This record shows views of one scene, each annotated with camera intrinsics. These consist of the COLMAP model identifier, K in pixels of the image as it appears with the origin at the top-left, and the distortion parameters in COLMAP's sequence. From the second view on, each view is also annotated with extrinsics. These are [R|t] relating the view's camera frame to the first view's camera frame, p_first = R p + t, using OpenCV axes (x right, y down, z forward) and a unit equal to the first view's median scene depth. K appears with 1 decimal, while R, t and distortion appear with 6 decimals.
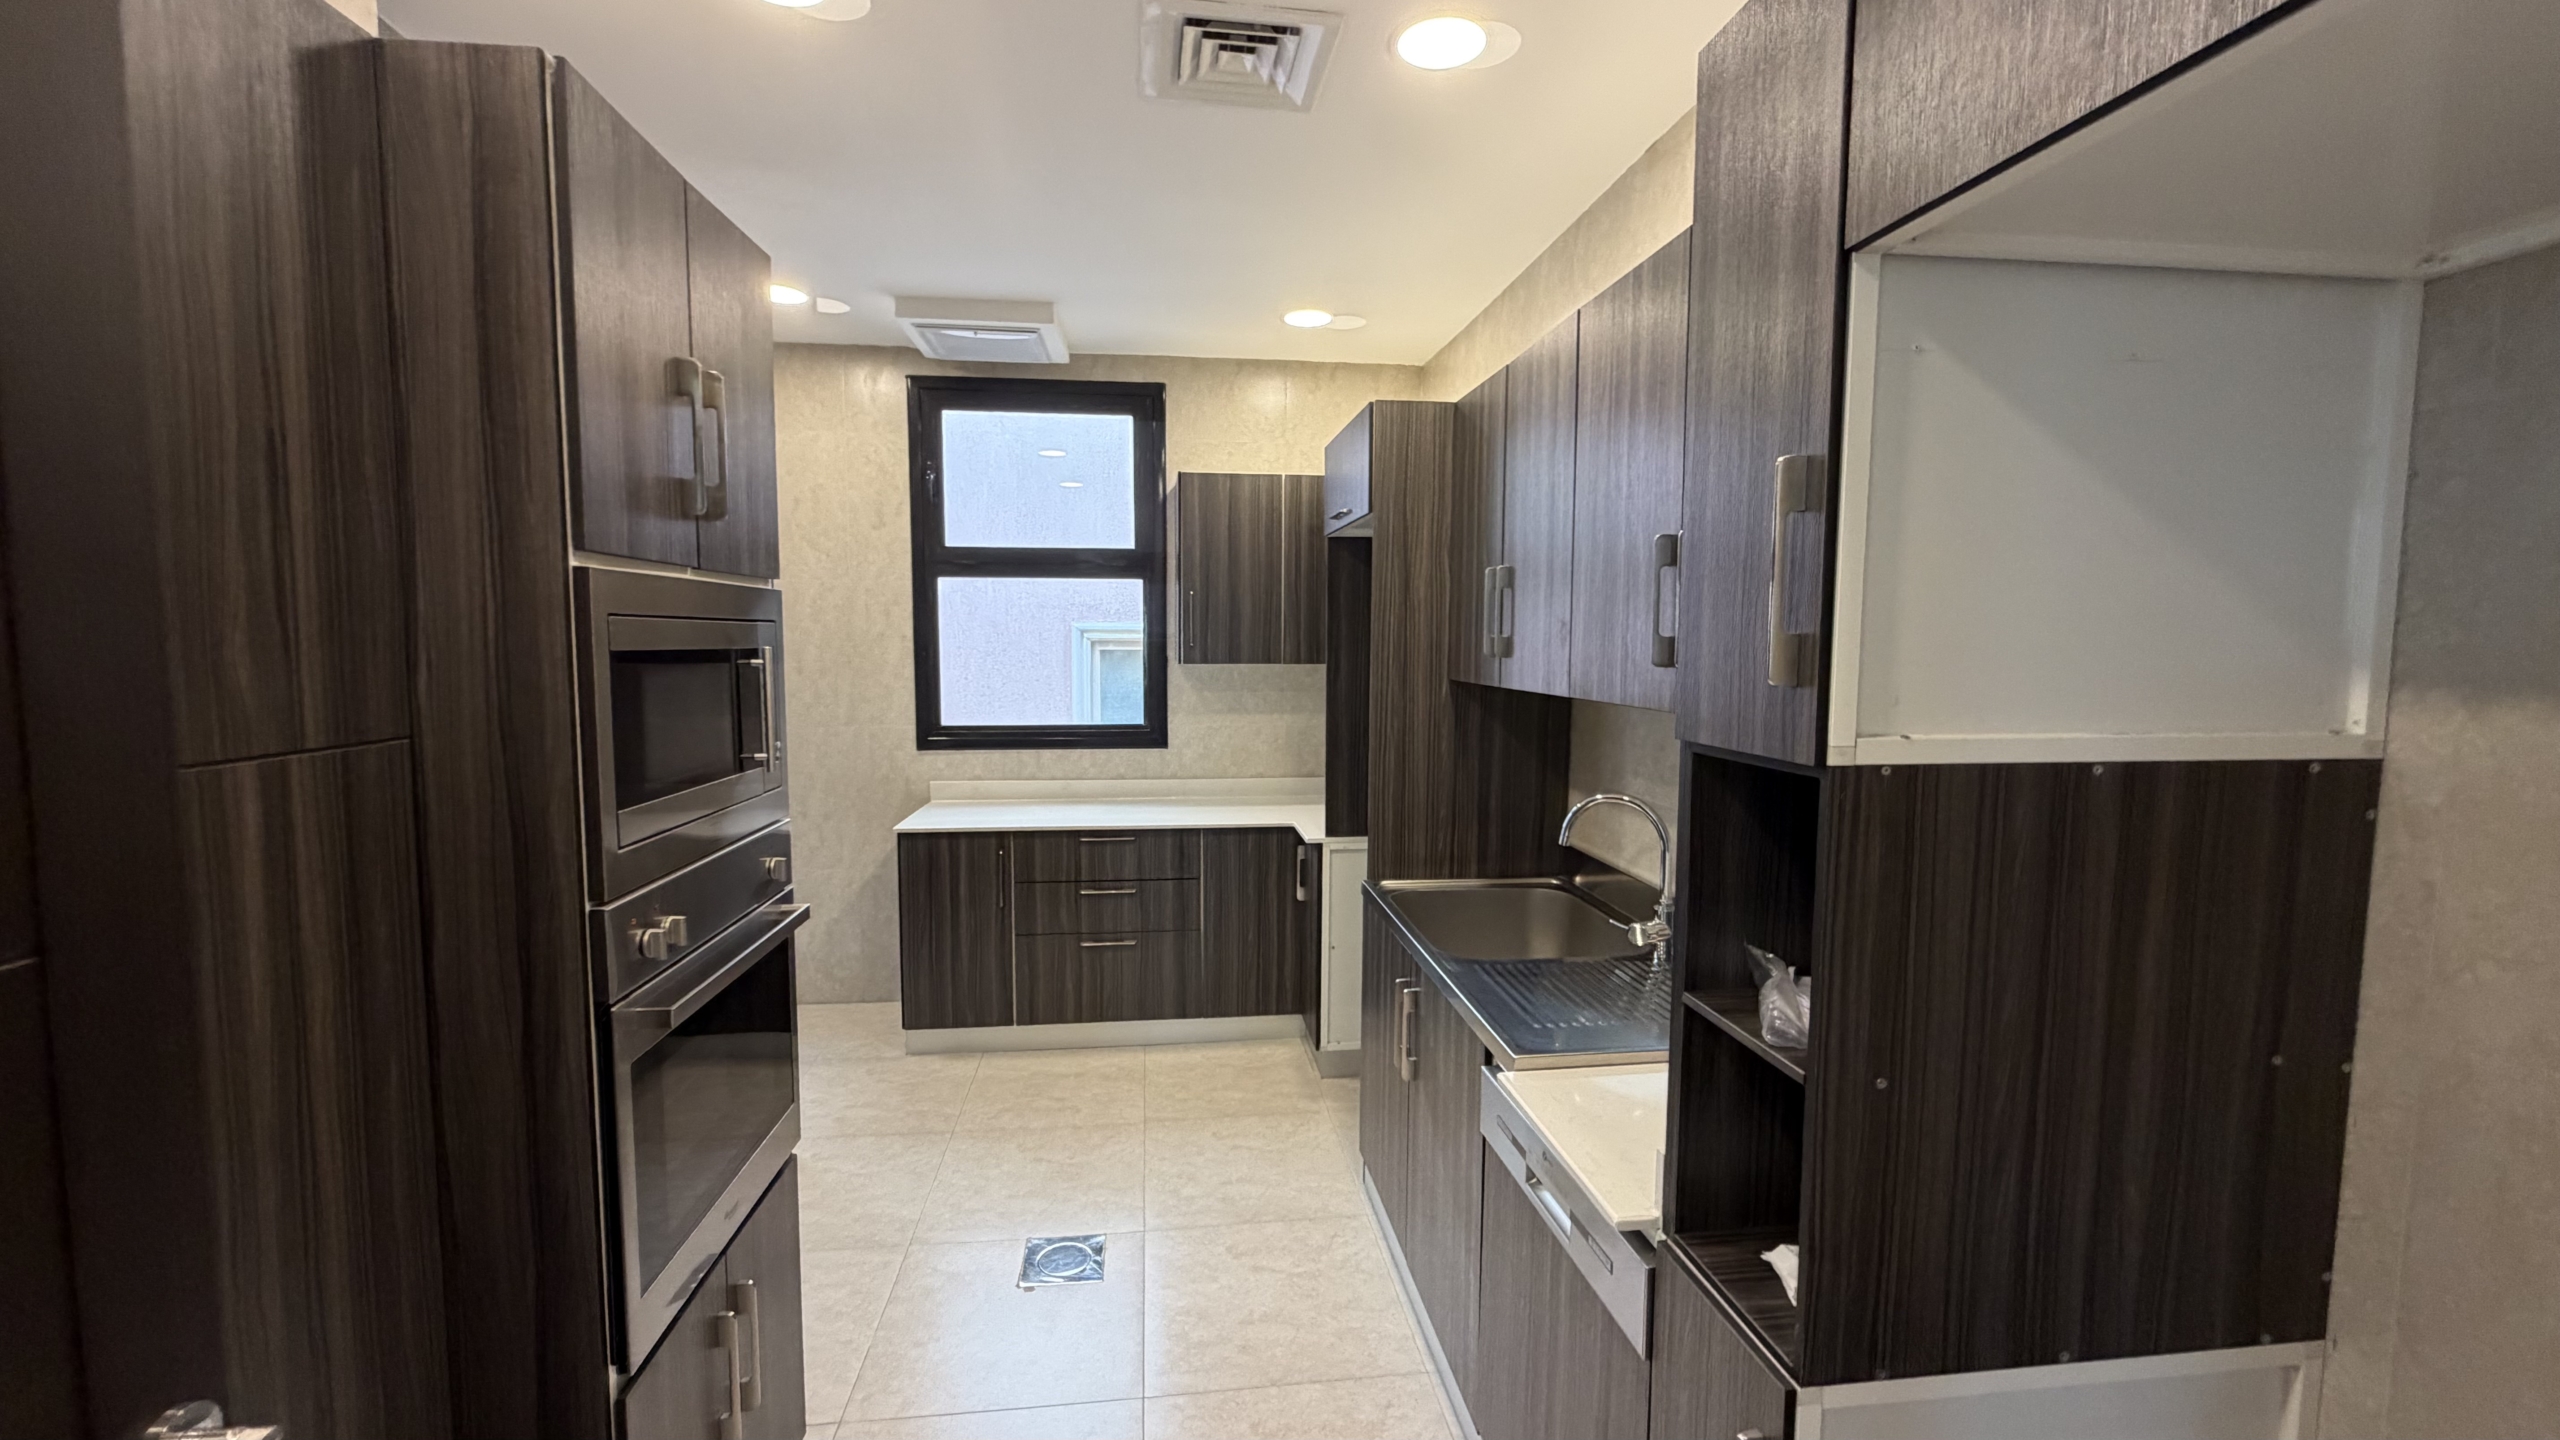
lens RADIAL K [[1026.9, 0, 1273.1], [0, 1026.9, 724.0], [0, 0, 1]] dist [-0.000744, -0.000004]
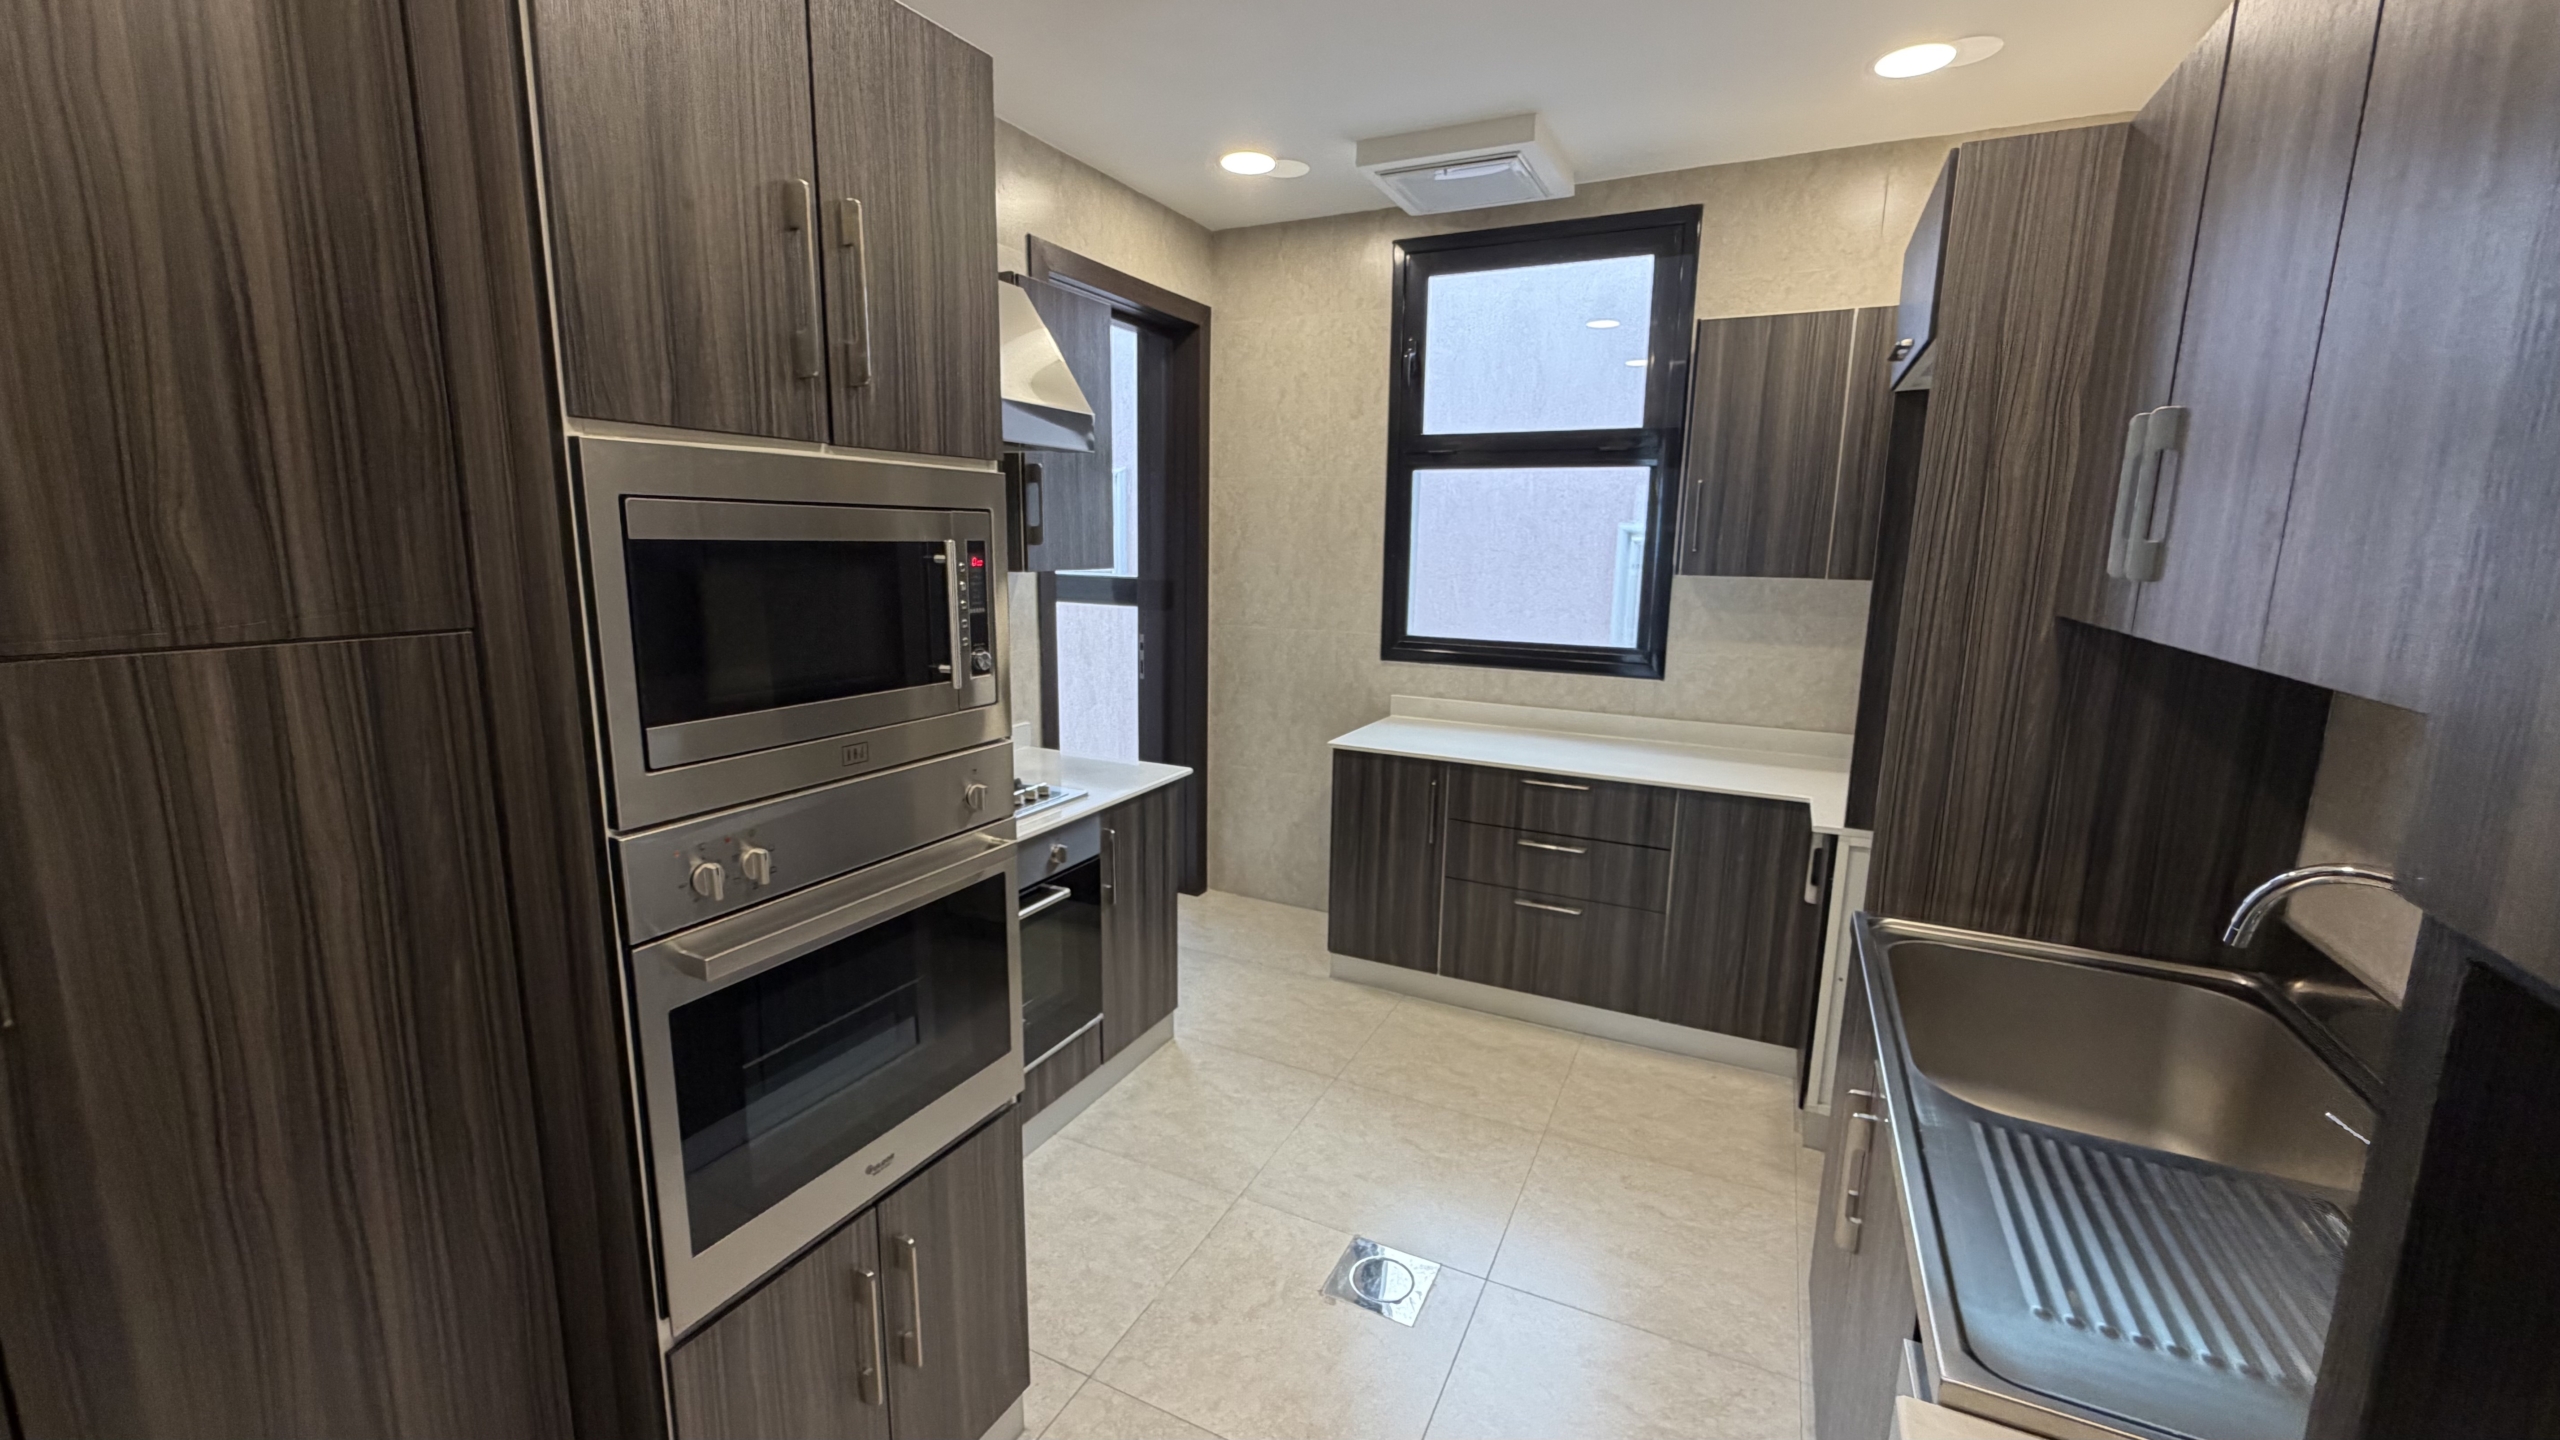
lens RADIAL K [[1026.9, 0, 1273.1], [0, 1026.9, 724.0], [0, 0, 1]] dist [-0.000744, -0.000004]
pose [[0.838696, 0.108093, -0.533764, 0.083706], [-0.058705, 0.992338, 0.108718, -0.013577], [0.541426, -0.059847, 0.838616, 0.179715]]
